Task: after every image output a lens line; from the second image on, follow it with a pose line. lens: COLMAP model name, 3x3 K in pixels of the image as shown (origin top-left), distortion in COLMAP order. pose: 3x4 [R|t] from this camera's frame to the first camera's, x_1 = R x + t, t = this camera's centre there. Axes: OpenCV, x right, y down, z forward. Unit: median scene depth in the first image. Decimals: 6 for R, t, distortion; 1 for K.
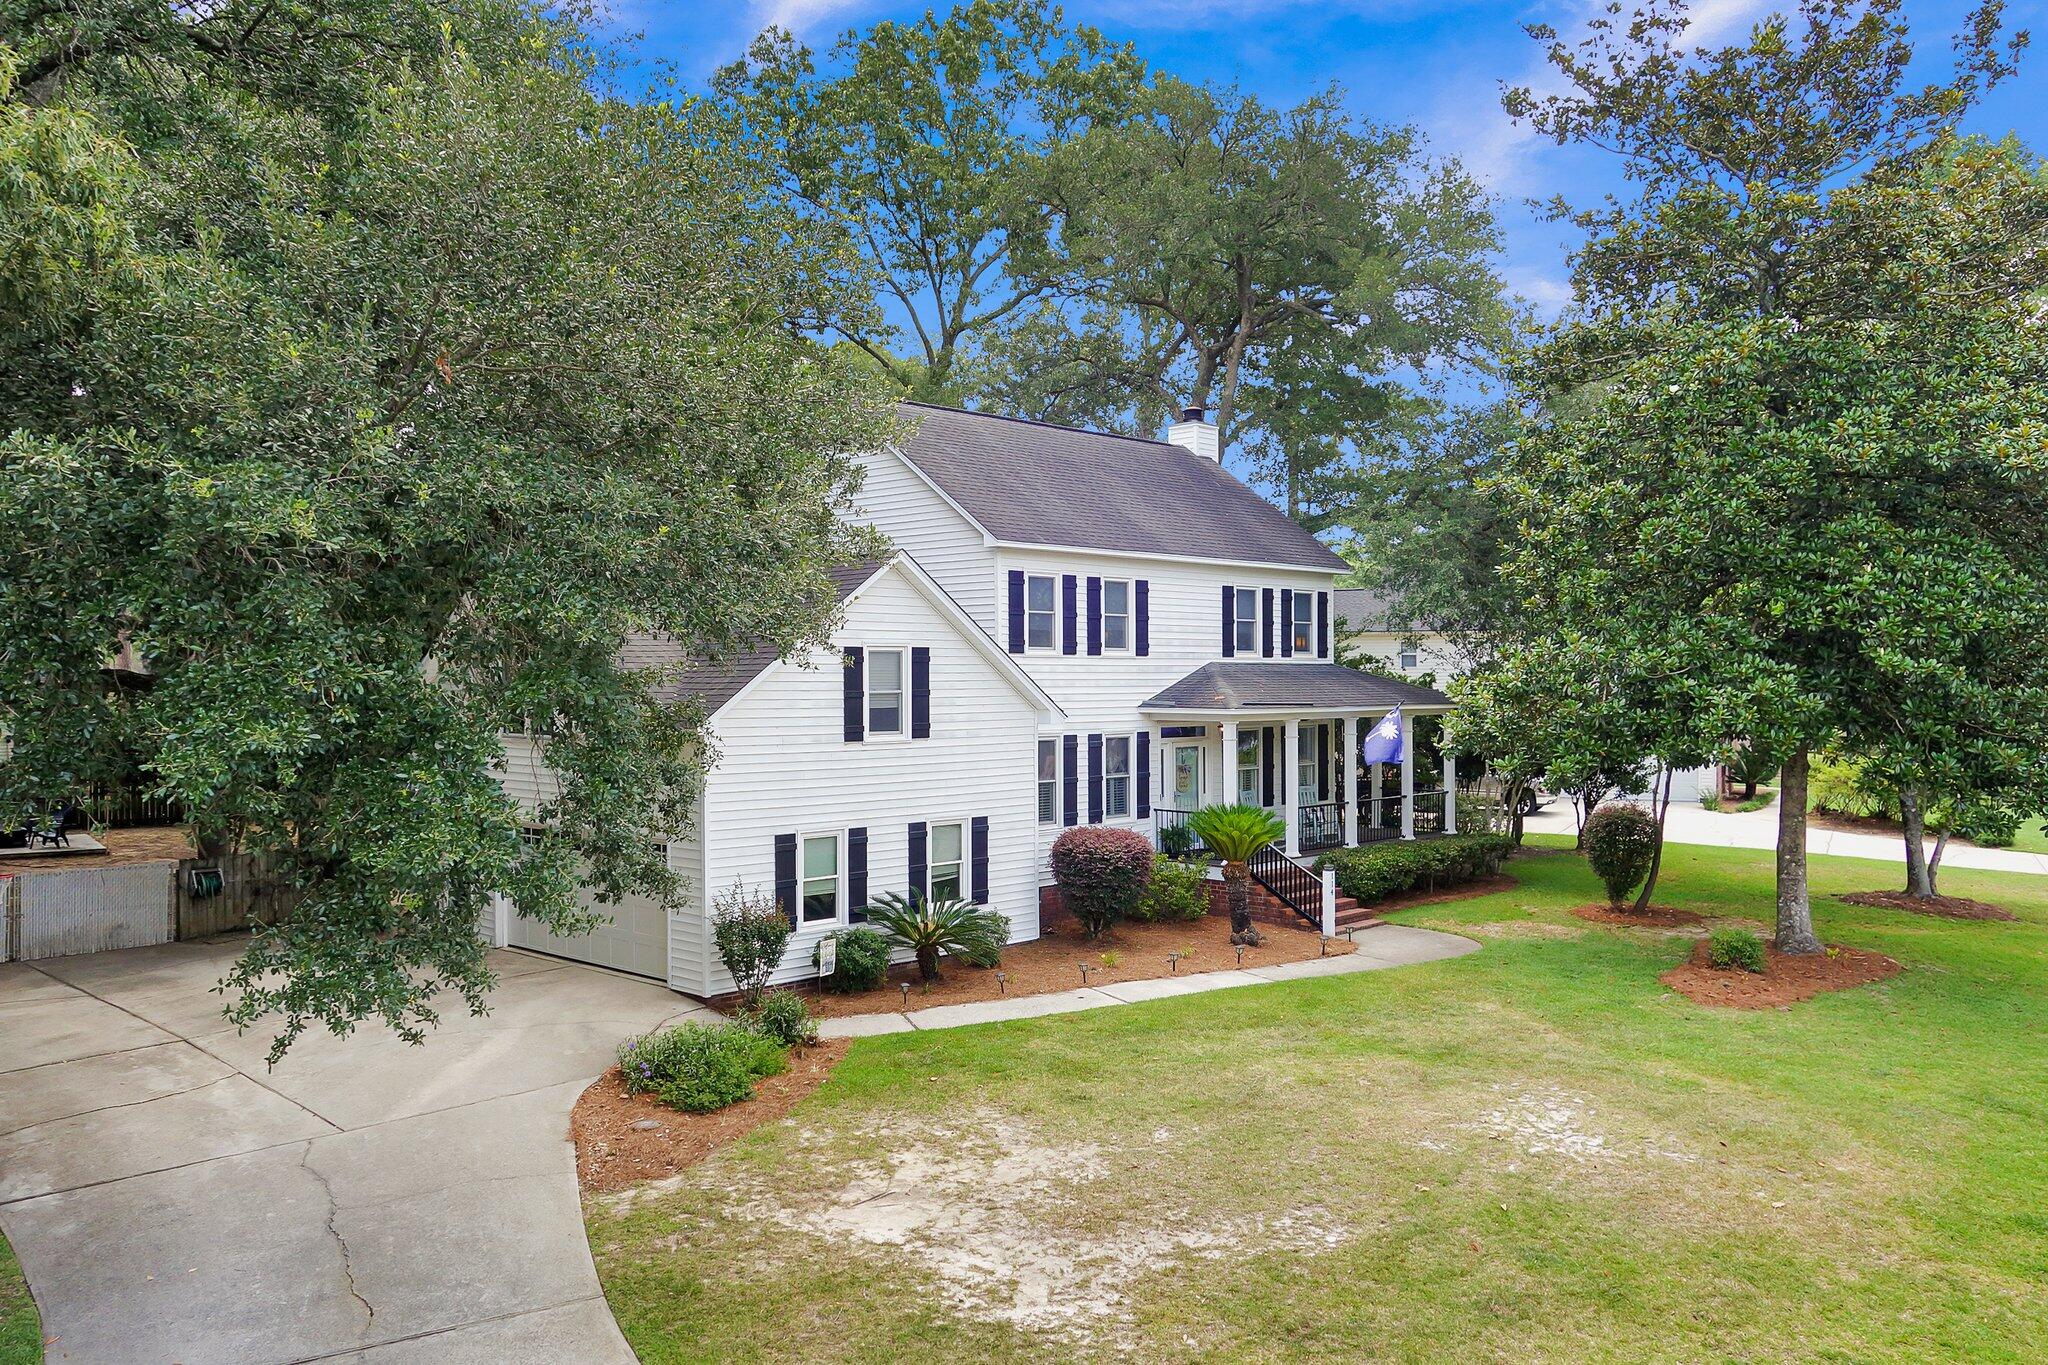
lens RADIAL K [[1623.9, 0, 1024.0], [0, 1623.9, 682.5], [0, 0, 1]] dist [0.010377, -0.001252]
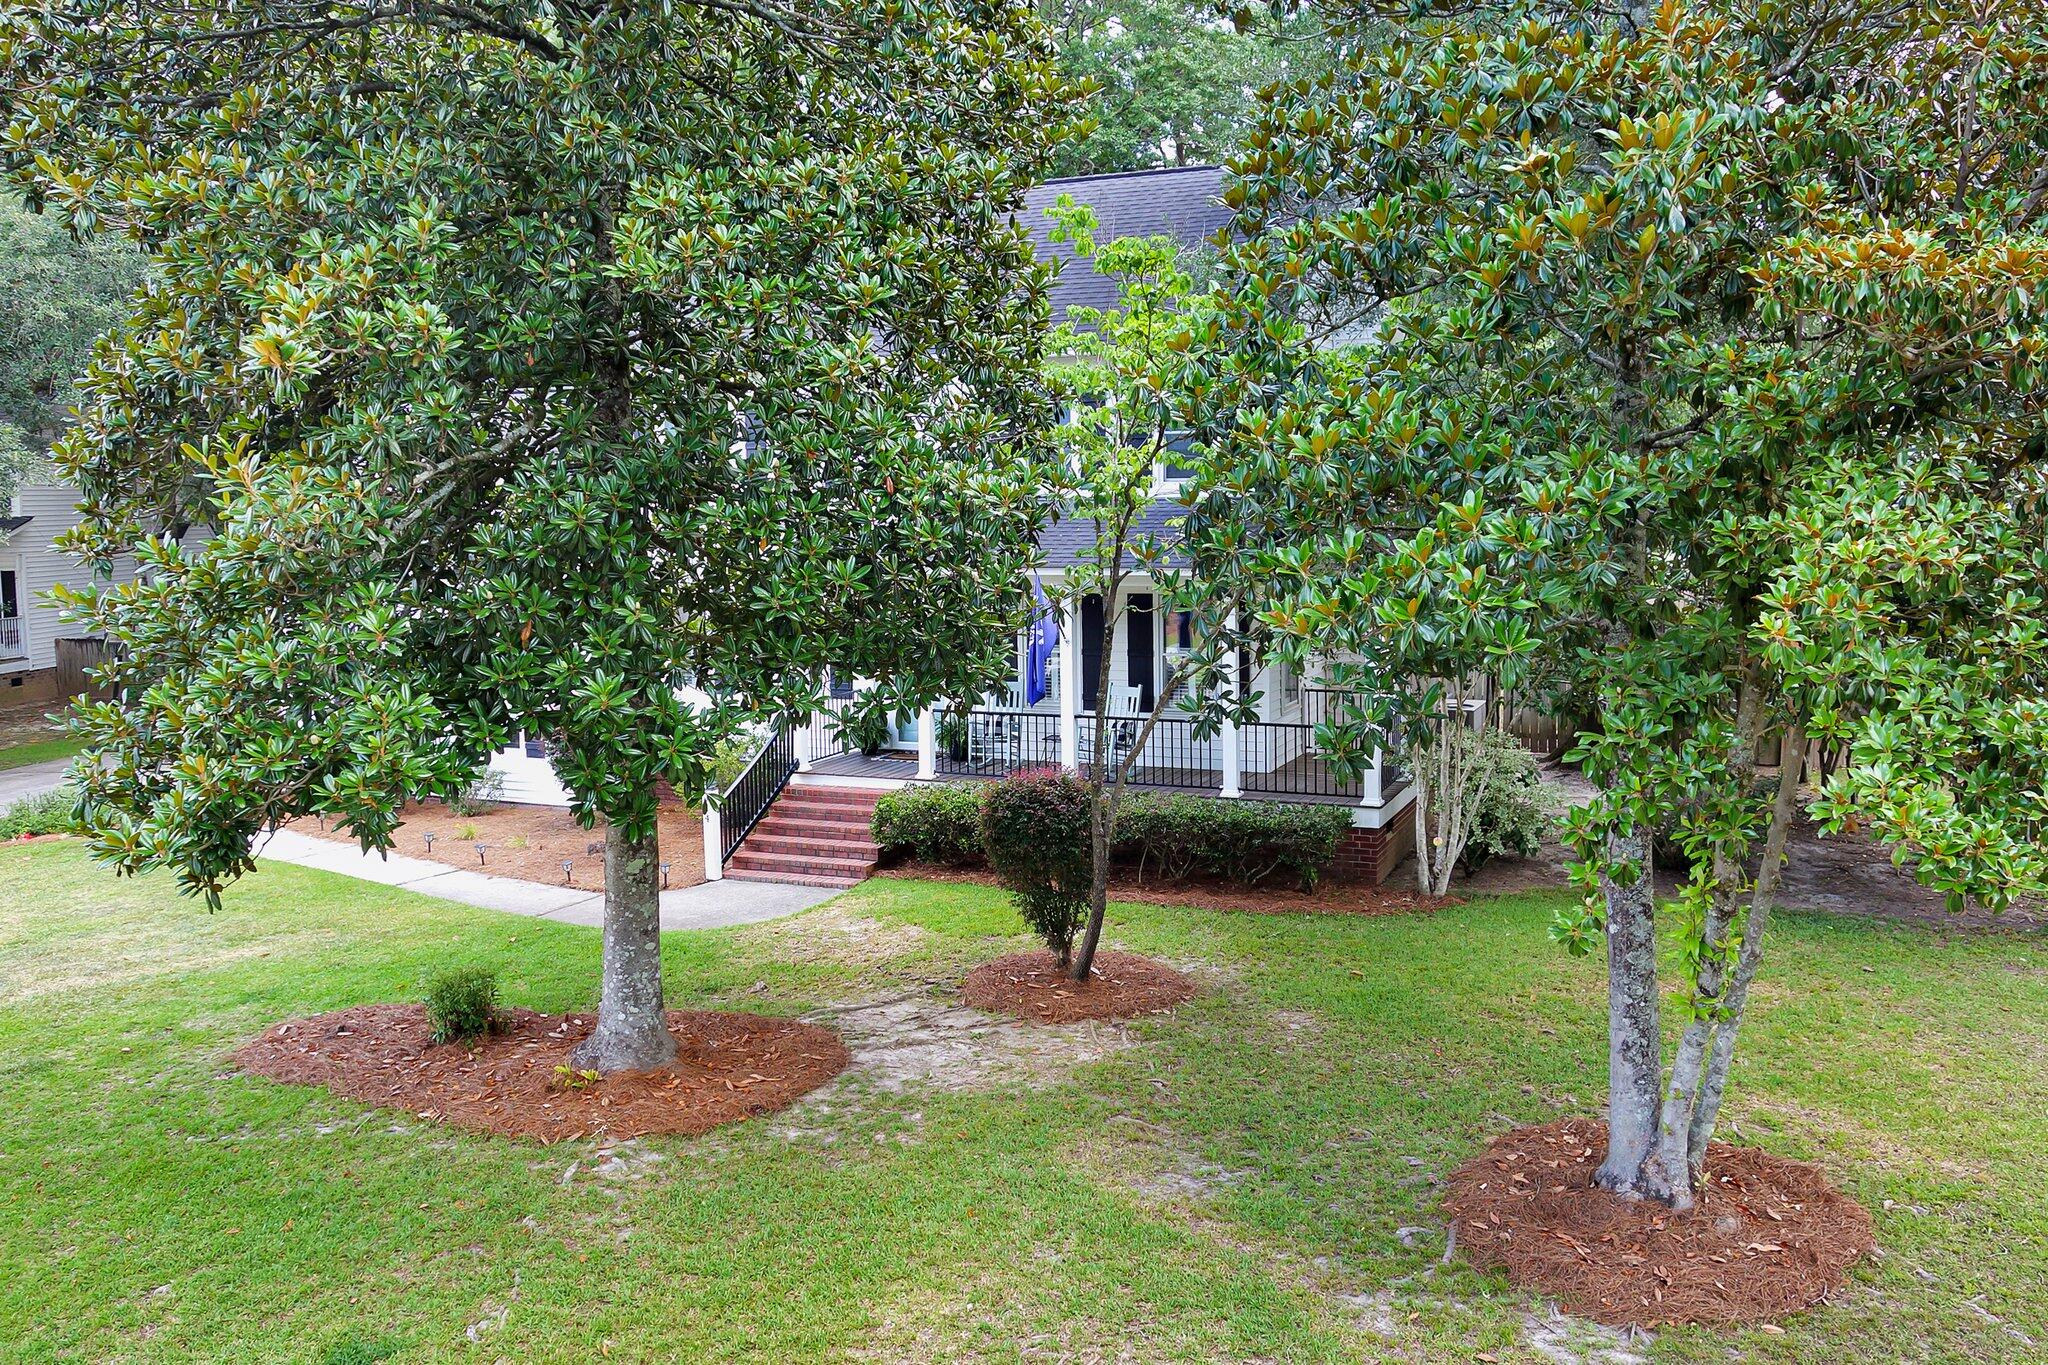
lens RADIAL K [[1663.9, 0, 1024.0], [0, 1663.9, 682.5], [0, 0, 1]] dist [-0.000089, 0.001403]
pose [[0.354194, 0.103042, -0.929478, 1.481385], [0.003205, 0.993771, 0.111391, -0.031652], [0.935166, -0.042433, 0.351658, 1.341721]]
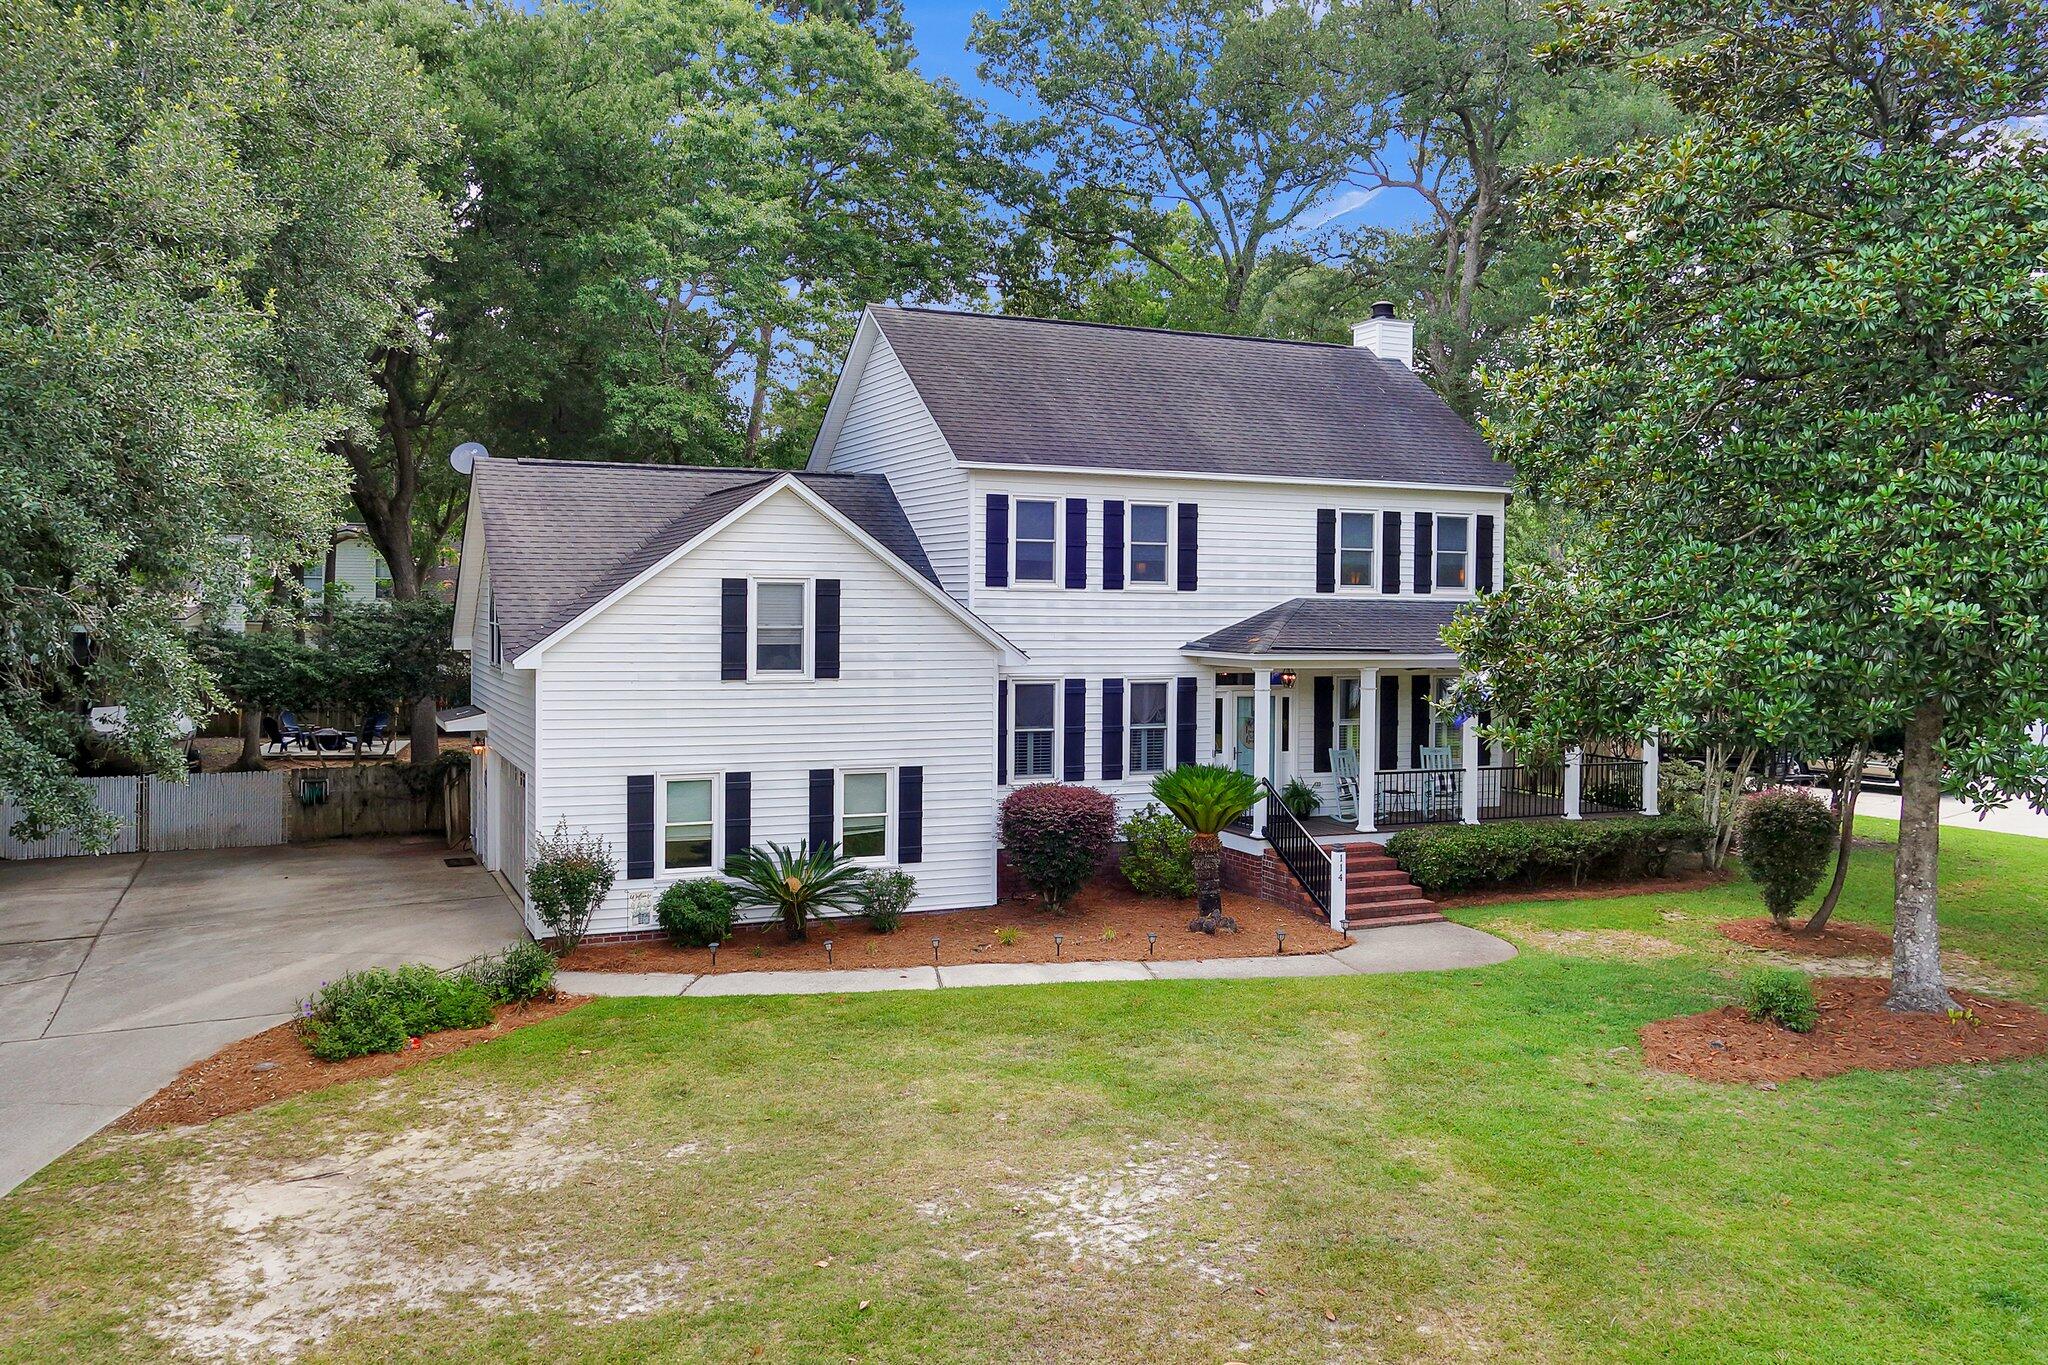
lens RADIAL K [[1643.5, 0, 1025.1], [0, 1643.5, 628.1], [0, 0, 1]] dist [0.005022, -0.002954]
pose [[0.925687, 0.017137, -0.377901, 0.549944], [-0.013461, 0.999833, 0.012368, -0.009964], [0.378050, -0.006362, 0.925763, 0.252883]]
